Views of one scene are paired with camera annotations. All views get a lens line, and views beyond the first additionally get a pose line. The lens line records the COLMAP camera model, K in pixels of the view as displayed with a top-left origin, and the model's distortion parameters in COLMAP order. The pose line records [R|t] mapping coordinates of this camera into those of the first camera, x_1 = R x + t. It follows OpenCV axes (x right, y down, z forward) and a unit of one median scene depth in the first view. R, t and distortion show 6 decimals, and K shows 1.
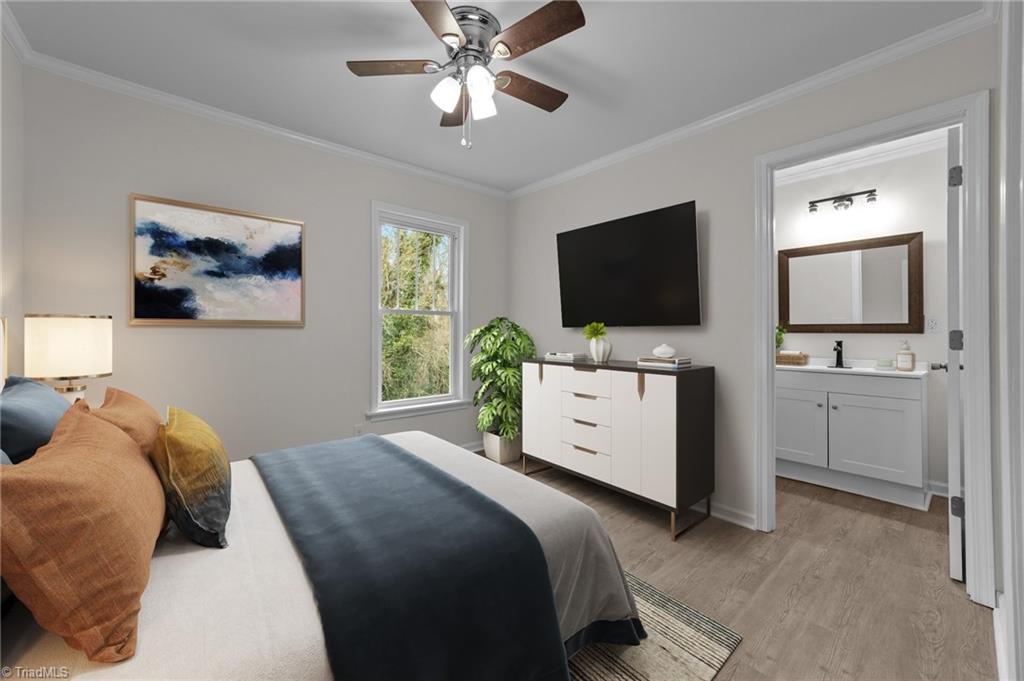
lens RADIAL K [[390.8, 0, 508.7], [0, 390.8, 334.2], [0, 0, 1]] dist [0.002549, 0.000520]
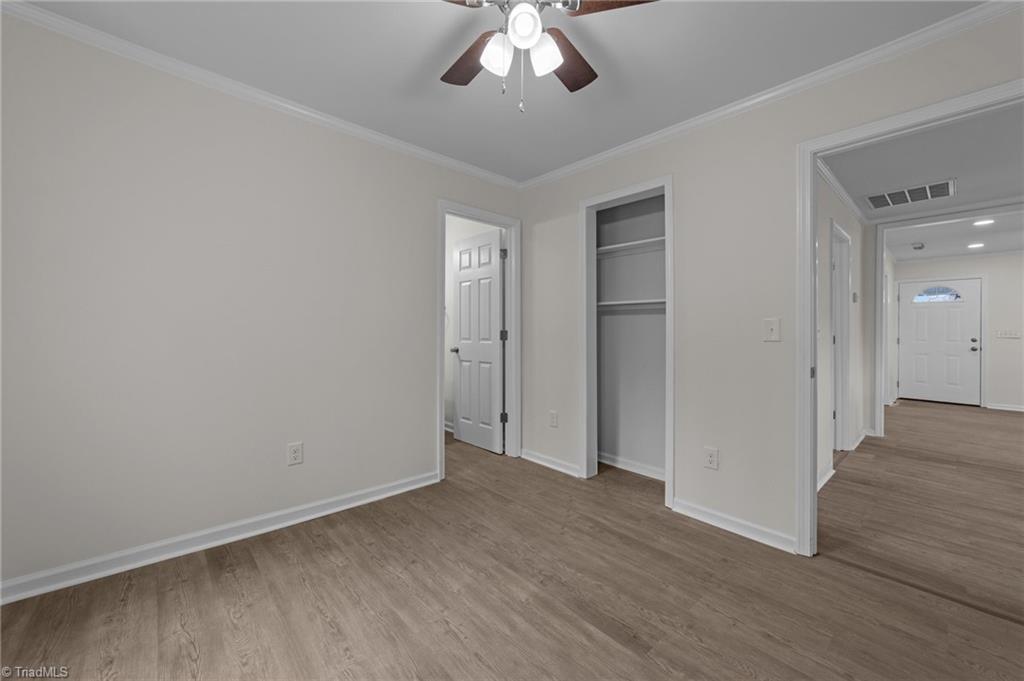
lens RADIAL K [[390.8, 0, 508.7], [0, 390.8, 334.2], [0, 0, 1]] dist [0.002549, 0.000520]
pose [[-0.001518, -0.008827, 0.999960, -0.844796], [0.004323, 0.999952, 0.008833, -0.007625], [-0.999990, 0.004337, -0.001480, 0.947649]]
